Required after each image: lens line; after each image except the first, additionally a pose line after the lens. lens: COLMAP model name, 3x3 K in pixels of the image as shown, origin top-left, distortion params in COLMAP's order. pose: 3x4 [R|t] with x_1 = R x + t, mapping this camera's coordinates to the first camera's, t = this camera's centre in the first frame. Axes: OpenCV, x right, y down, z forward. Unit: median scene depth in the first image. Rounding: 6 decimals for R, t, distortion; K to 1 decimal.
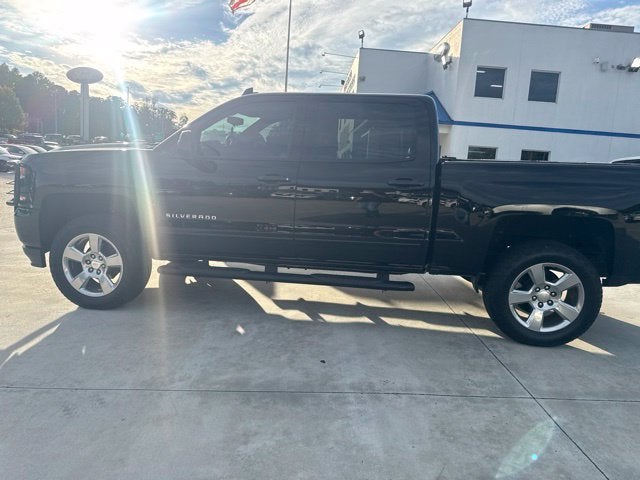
lens RADIAL K [[454.2, 0, 319.4], [0, 454.2, 236.4], [0, 0, 1]] dist [0.022870, -0.028106]
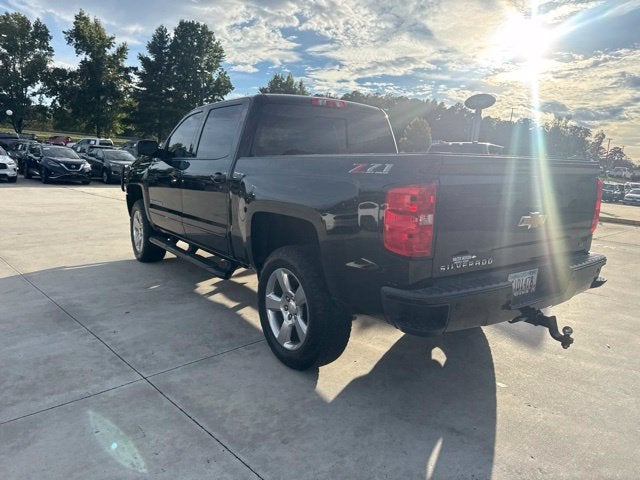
lens RADIAL K [[454.2, 0, 324.7], [0, 454.2, 242.4], [0, 0, 1]] dist [0.022870, -0.028106]
pose [[0.677155, 0.107777, -0.727905, 1.315846], [-0.131976, 0.990963, 0.023952, -0.026514], [0.723909, 0.079847, 0.685260, 0.503237]]
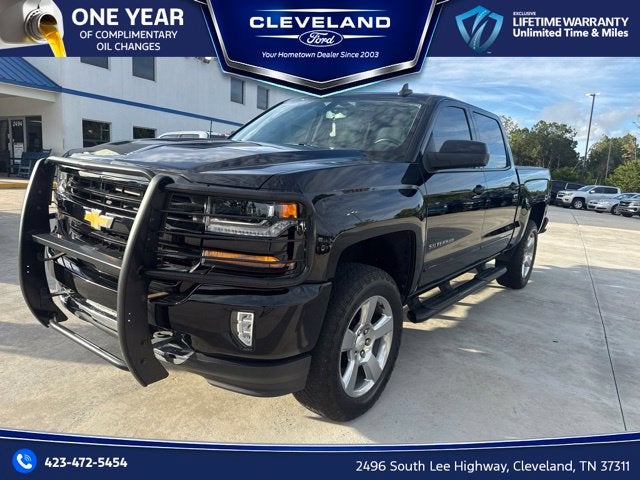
lens RADIAL K [[454.2, 0, 317.5], [0, 454.2, 239.0], [0, 0, 1]] dist [0.022870, -0.028106]
pose [[0.506990, -0.163534, 0.846296, -1.302844], [0.102017, 0.986321, 0.129476, -0.216195], [-0.855893, 0.020694, 0.516738, 0.911438]]
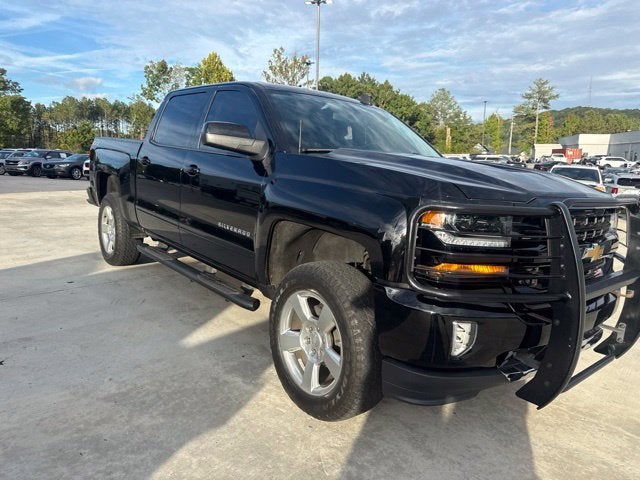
lens RADIAL K [[454.2, 0, 324.3], [0, 454.2, 236.2], [0, 0, 1]] dist [0.022870, -0.028106]
pose [[-0.720746, -0.208833, 0.660995, -1.051172], [0.019123, 0.947190, 0.320103, -0.453883], [-0.692936, 0.243353, -0.678689, 2.330081]]
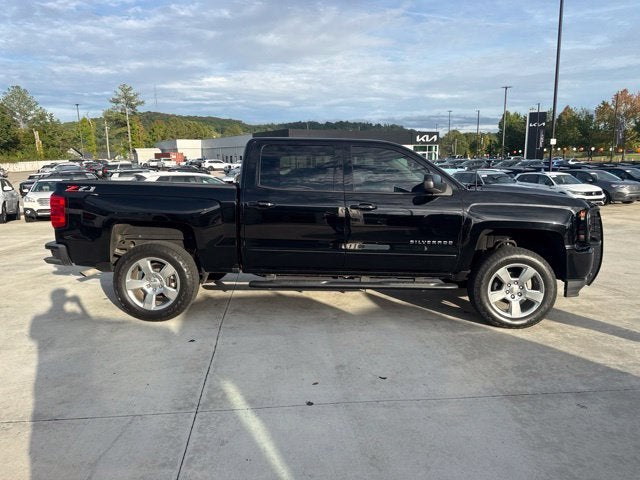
lens RADIAL K [[454.2, 0, 319.6], [0, 454.2, 235.5], [0, 0, 1]] dist [0.022870, -0.028106]
pose [[-0.994738, -0.043965, -0.092534, 0.202385], [-0.069269, 0.954116, 0.291316, -0.580807], [0.075481, 0.296193, -0.952141, 3.147217]]
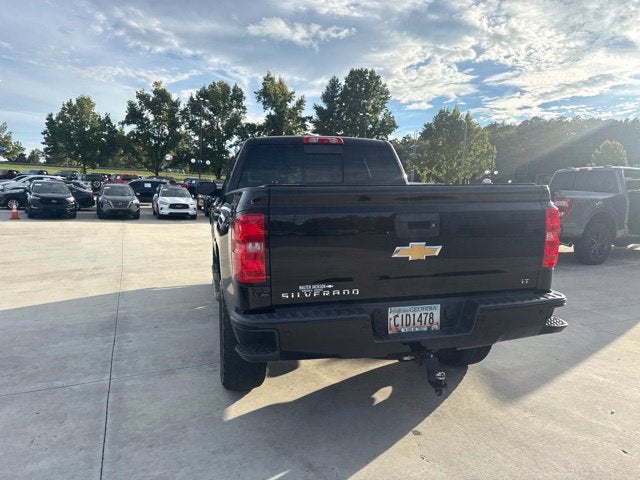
lens RADIAL K [[454.2, 0, 326.2], [0, 454.2, 240.0], [0, 0, 1]] dist [0.022870, -0.028106]
pose [[0.365102, 0.051086, -0.929565, 1.631084], [-0.146571, 0.989195, -0.003205, -0.091575], [0.919357, 0.137418, 0.368645, 0.924399]]
